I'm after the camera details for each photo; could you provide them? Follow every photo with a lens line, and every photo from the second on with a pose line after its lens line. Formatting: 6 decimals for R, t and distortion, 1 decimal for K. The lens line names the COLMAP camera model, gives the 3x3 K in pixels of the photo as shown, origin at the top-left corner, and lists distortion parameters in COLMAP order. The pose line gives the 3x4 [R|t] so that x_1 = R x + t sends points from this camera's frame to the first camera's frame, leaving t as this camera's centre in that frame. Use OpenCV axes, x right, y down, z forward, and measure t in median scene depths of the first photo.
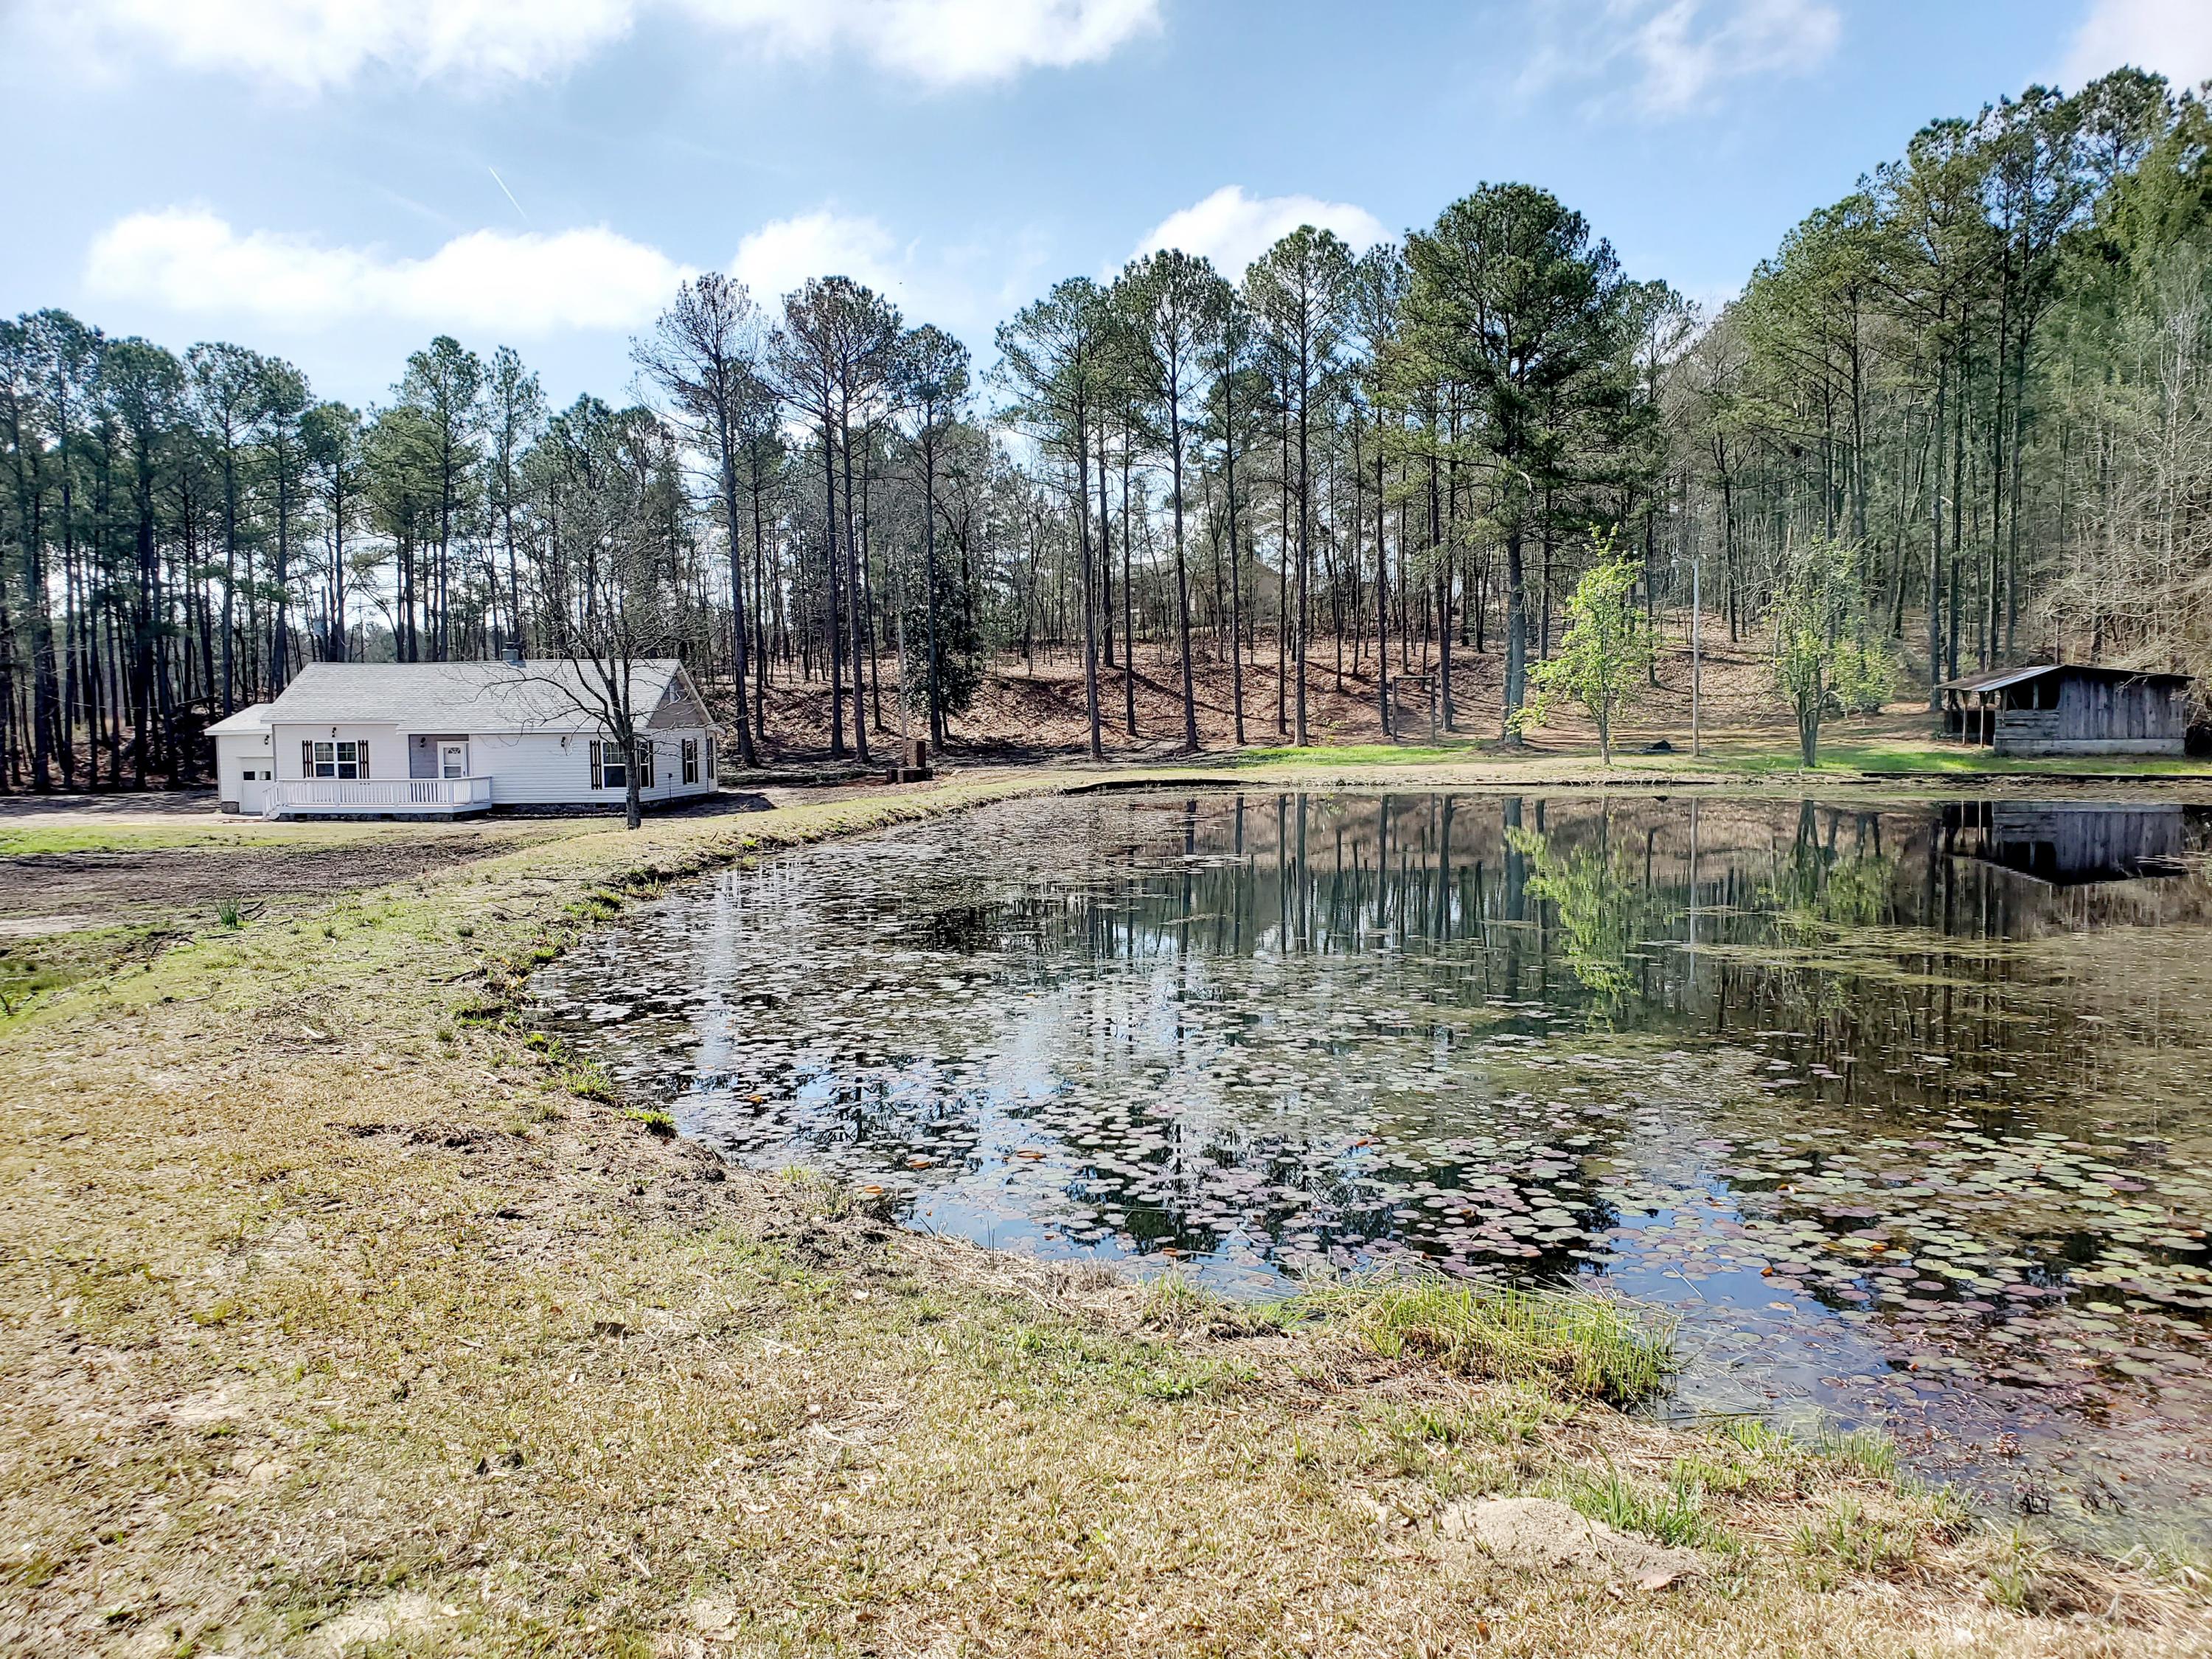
lens RADIAL K [[1672.7, 0, 1106.0], [0, 1672.7, 829.5], [0, 0, 1]] dist [0.019175, -0.003231]
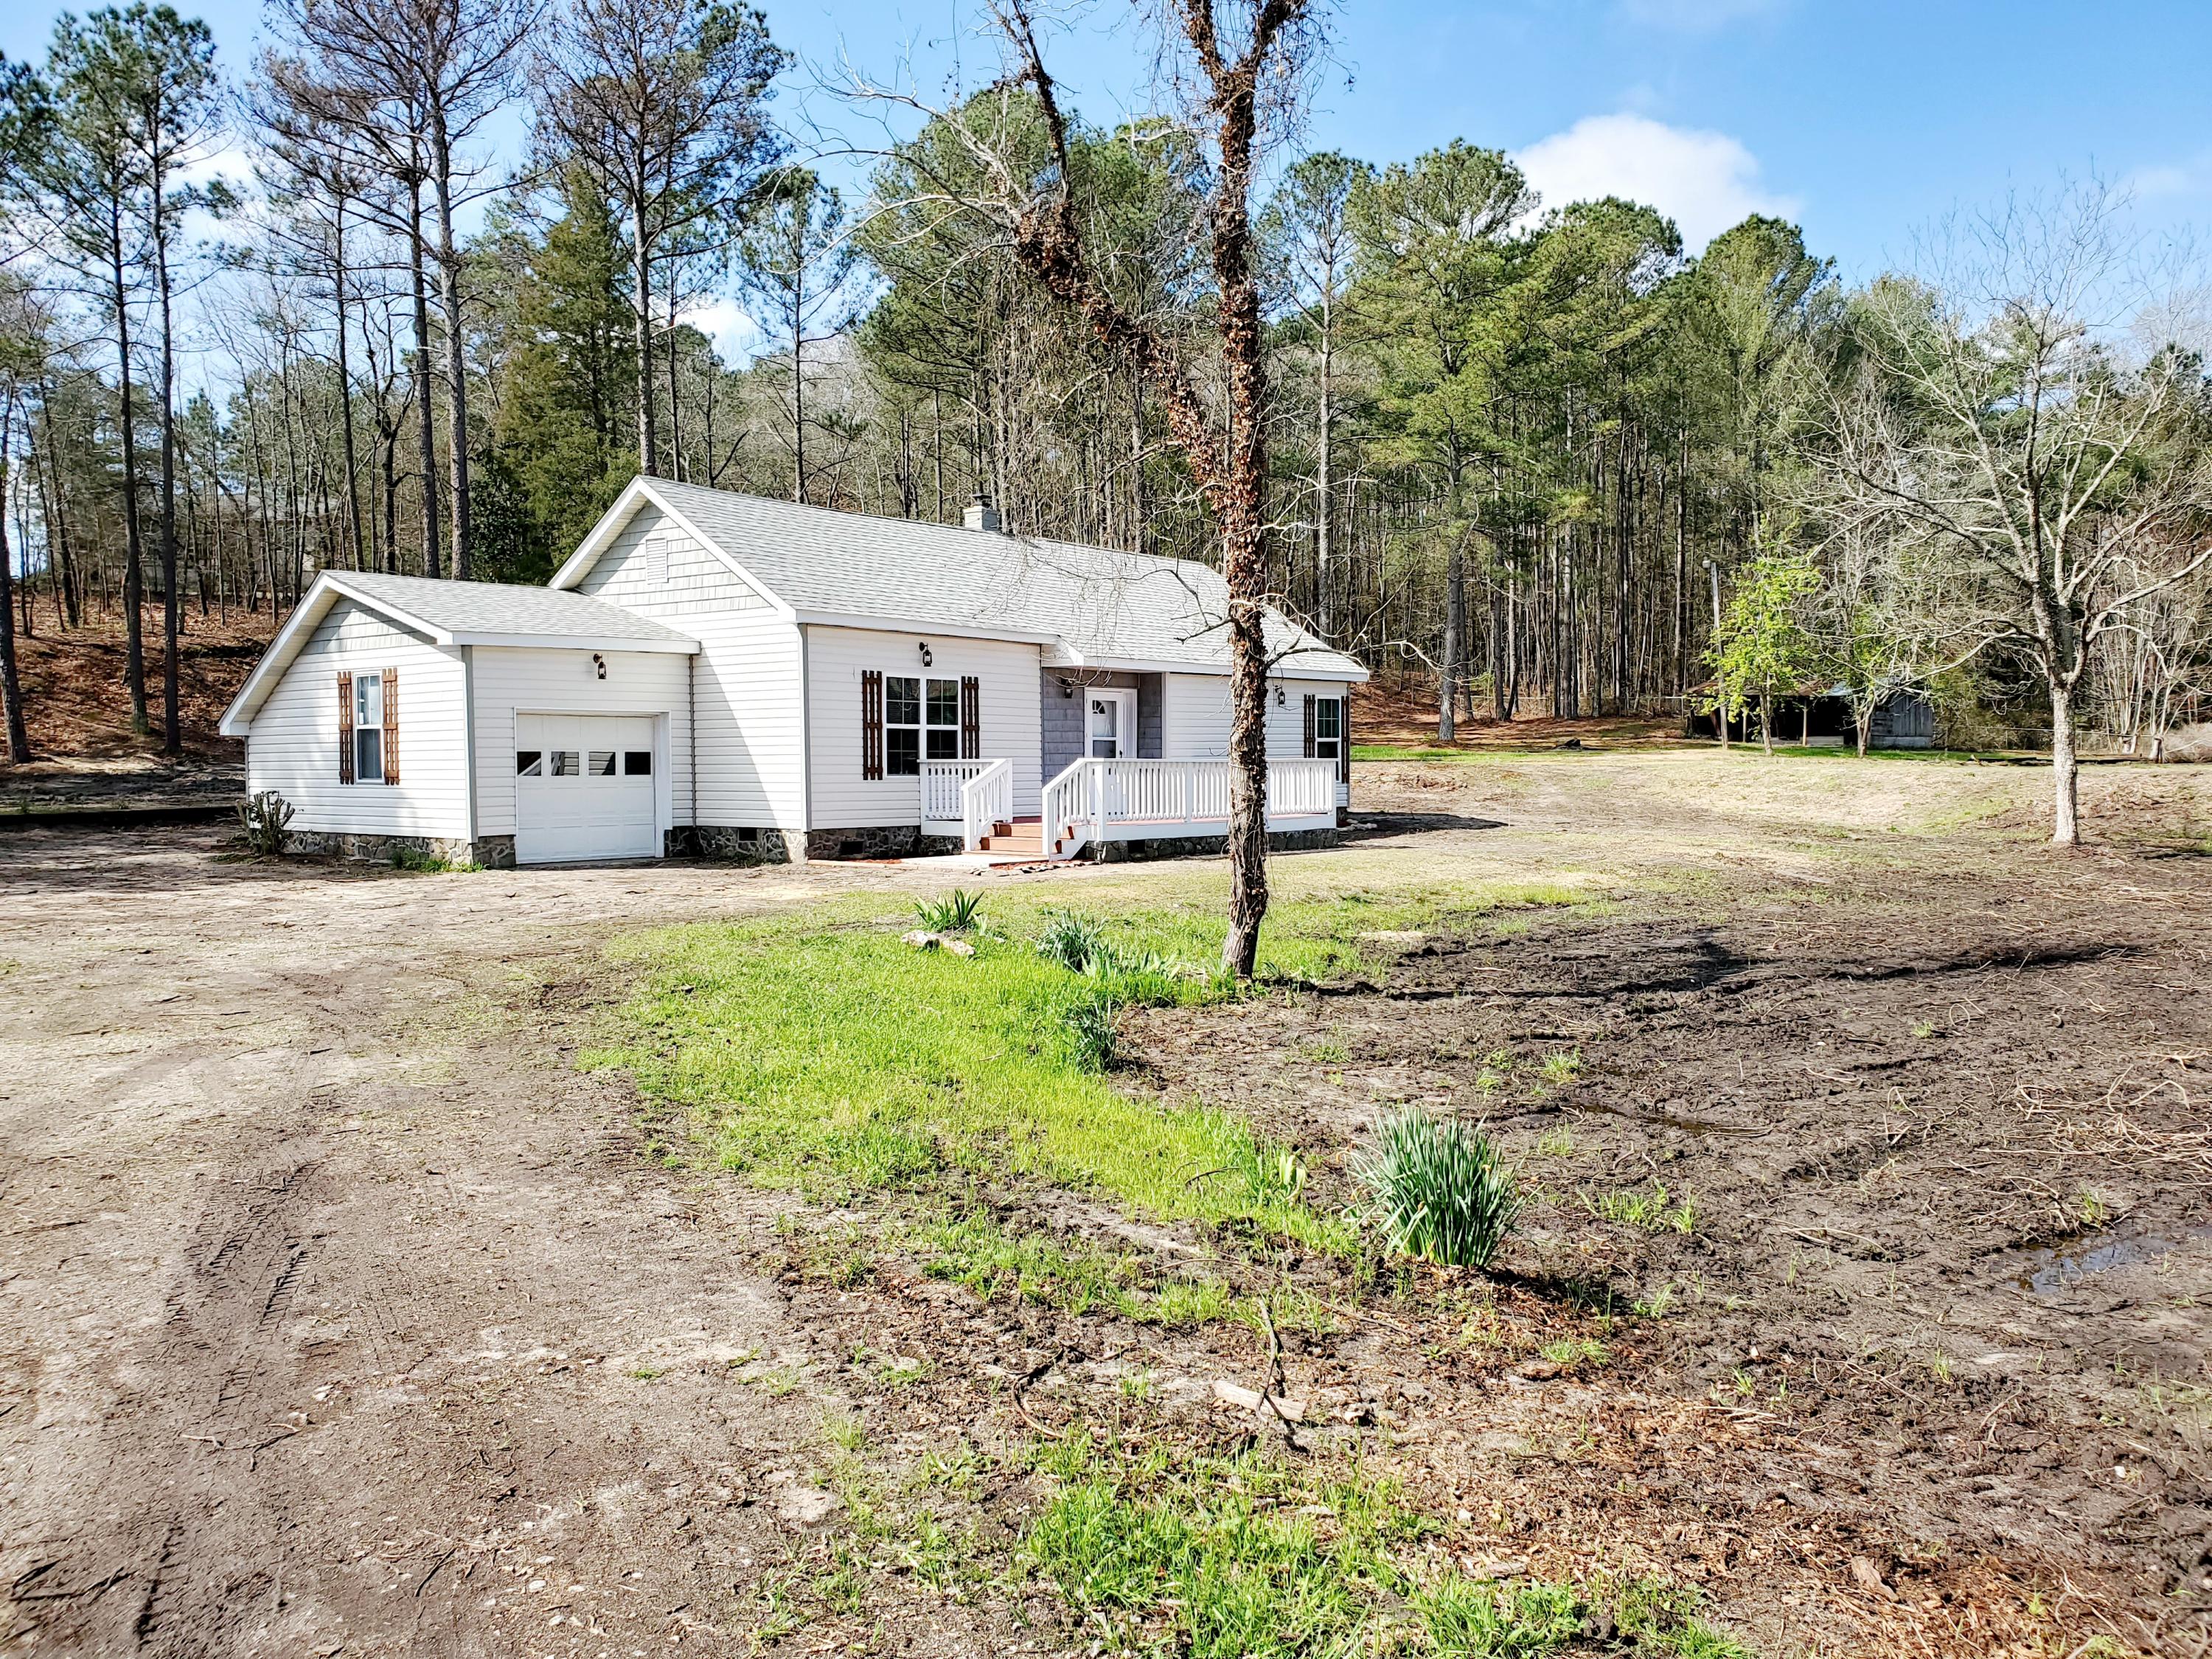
lens RADIAL K [[1709.8, 0, 1106.0], [0, 1709.8, 829.5], [0, 0, 1]] dist [0.108655, -0.172228]
pose [[0.567342, -0.027175, 0.823034, -0.603982], [0.051832, 0.998652, -0.002756, -0.008403], [-0.821849, 0.044222, 0.567986, 0.556680]]
